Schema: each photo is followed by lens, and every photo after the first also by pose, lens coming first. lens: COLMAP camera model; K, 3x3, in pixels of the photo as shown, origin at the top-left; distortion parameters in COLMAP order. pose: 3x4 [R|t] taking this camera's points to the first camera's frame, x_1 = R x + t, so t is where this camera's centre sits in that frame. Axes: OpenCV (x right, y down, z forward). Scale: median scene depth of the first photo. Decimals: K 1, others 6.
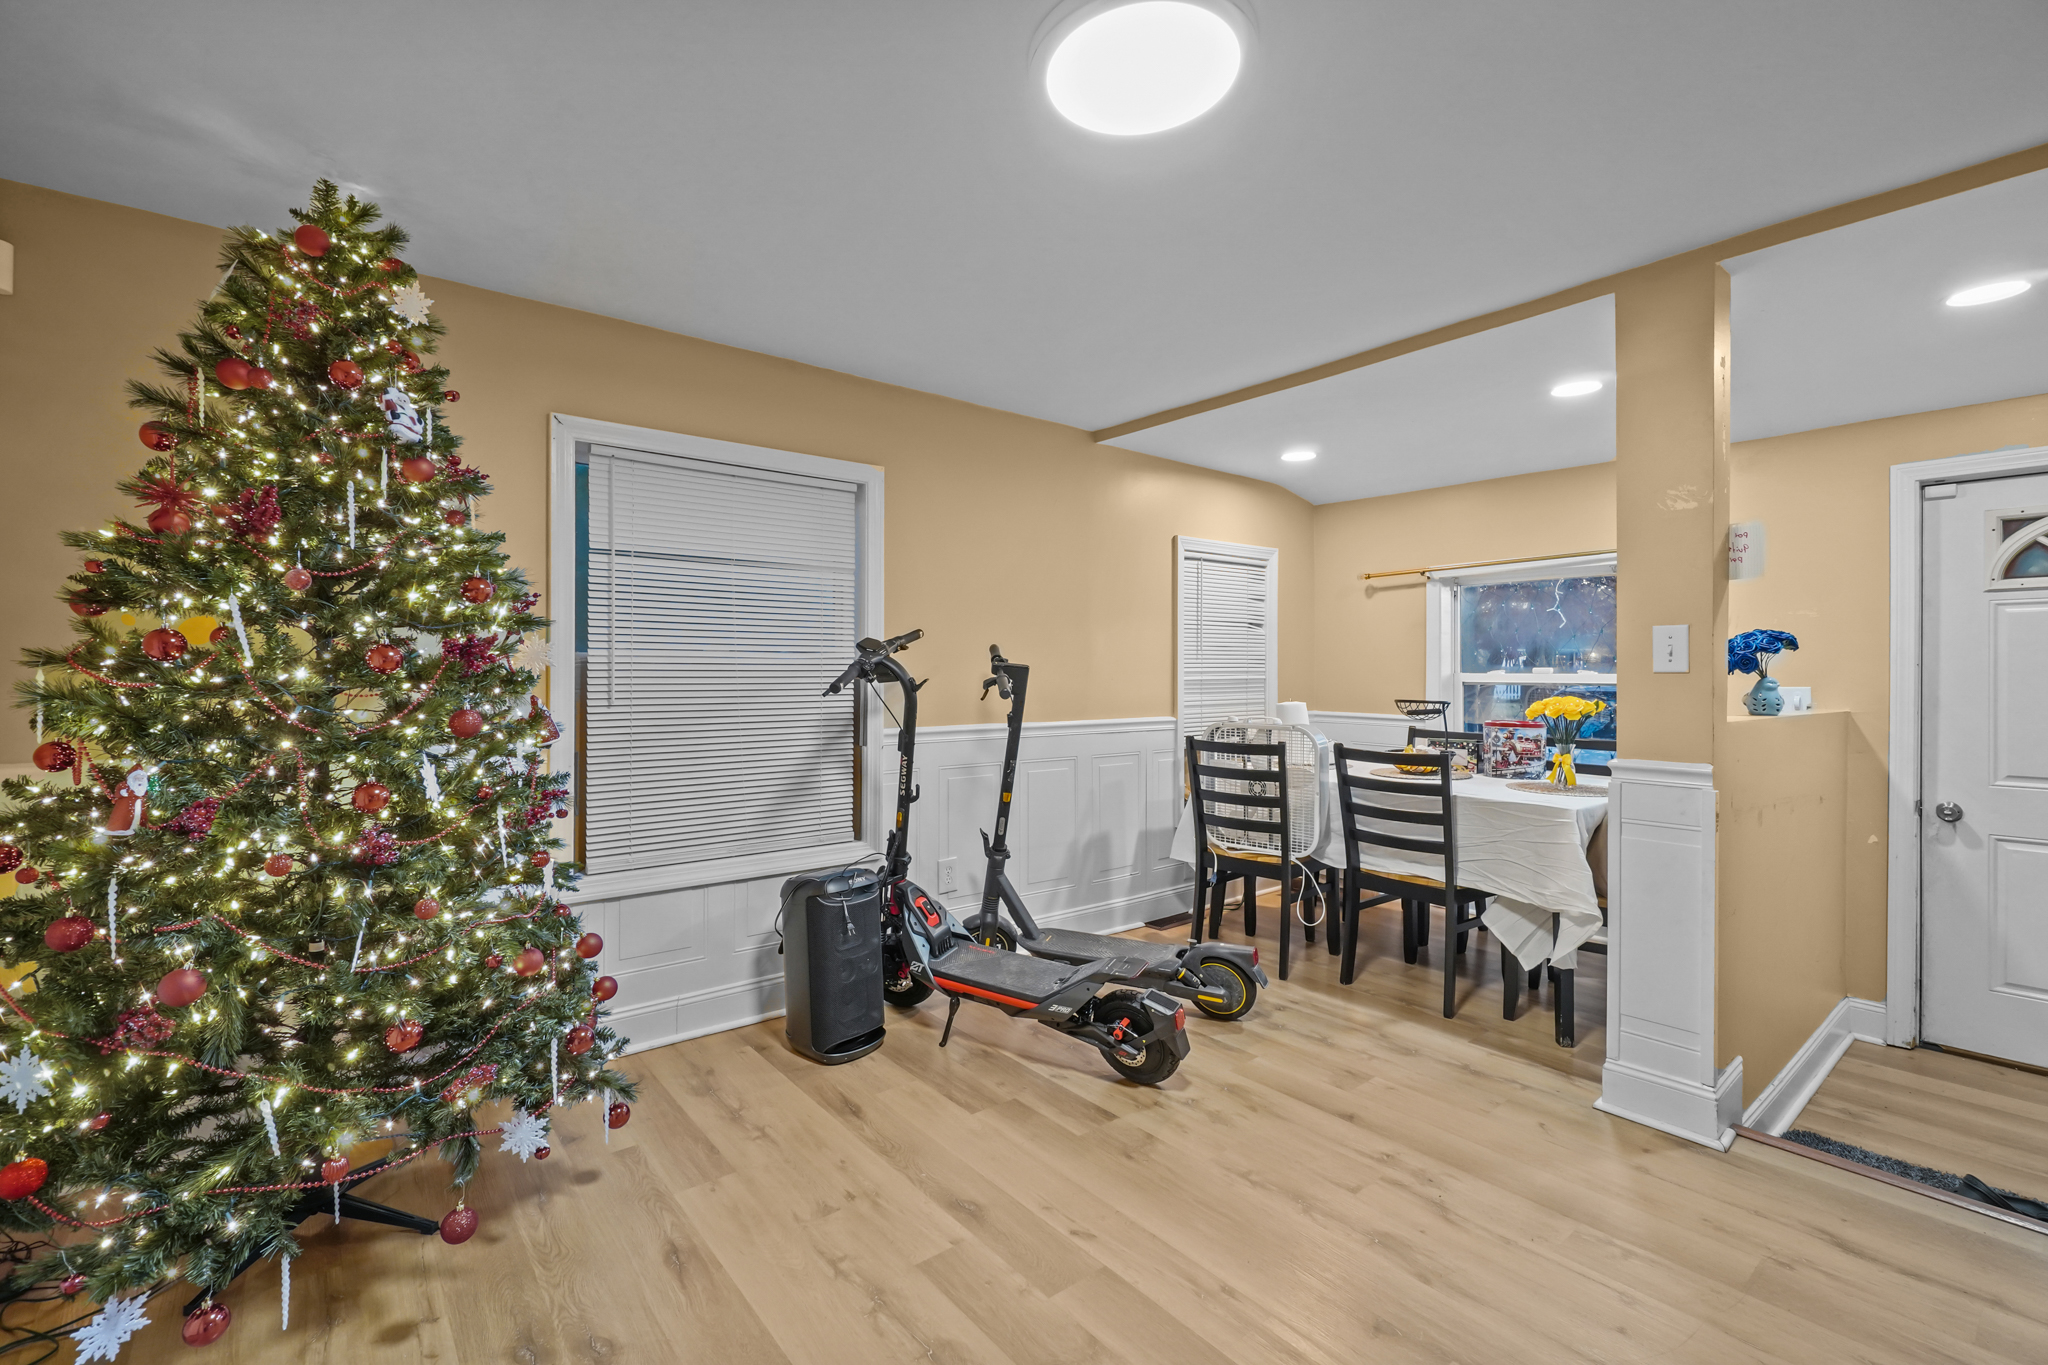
lens RADIAL K [[893.5, 0, 1019.3], [0, 893.5, 670.7], [0, 0, 1]] dist [-0.003033, -0.000893]
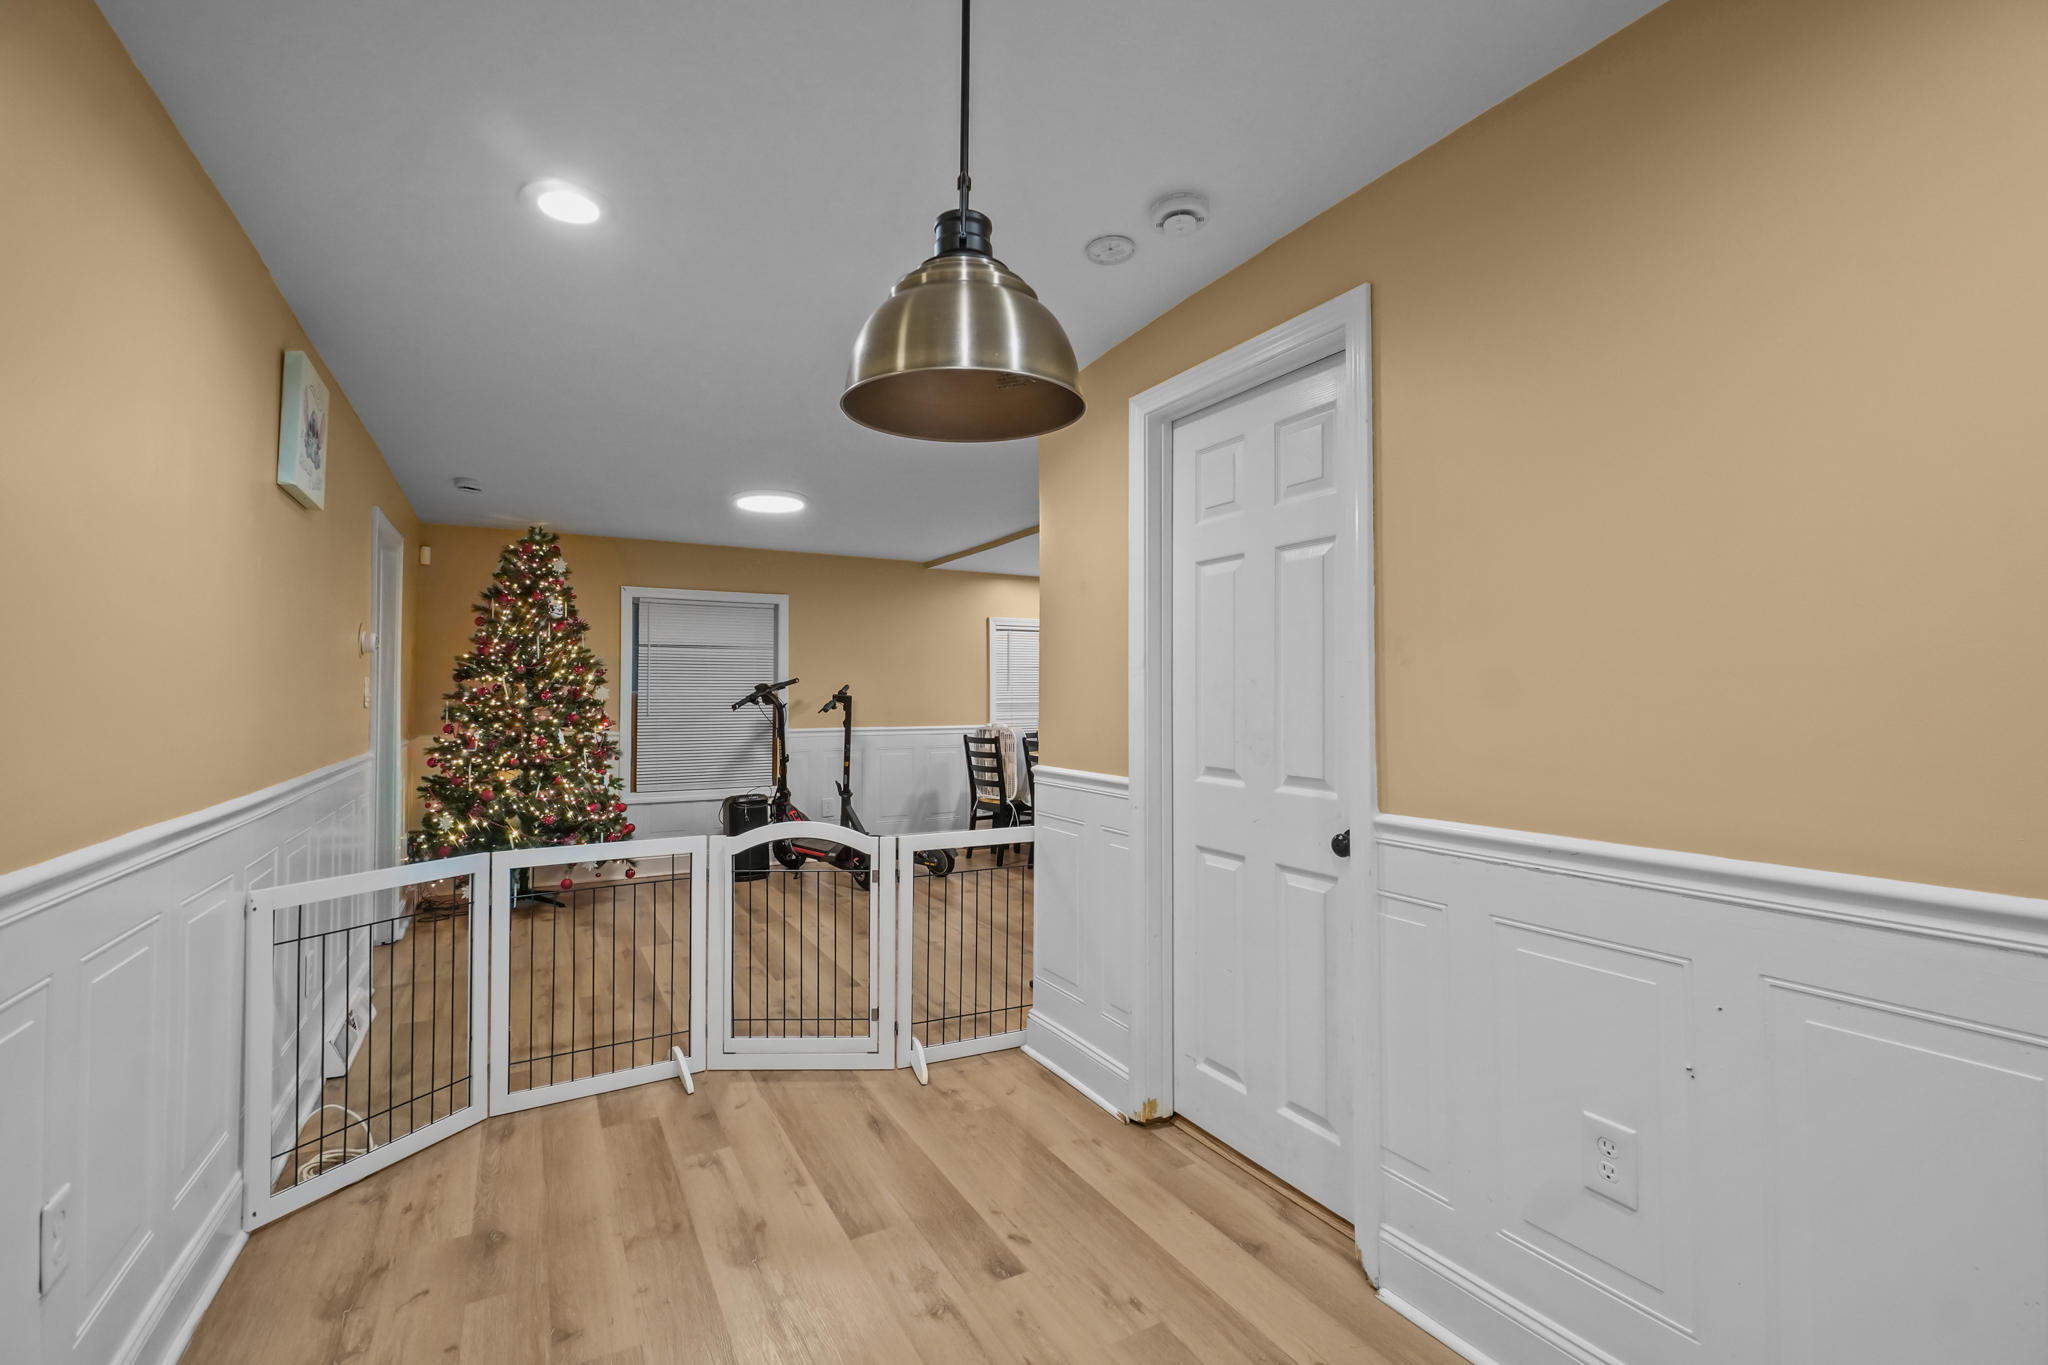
lens RADIAL K [[893.5, 0, 1019.3], [0, 893.5, 670.7], [0, 0, 1]] dist [-0.003033, -0.000893]
pose [[0.985108, -0.010179, -0.171633, 1.211464], [0.005126, 0.999541, -0.029860, -0.001517], [0.171858, 0.028536, 0.984708, -1.492006]]
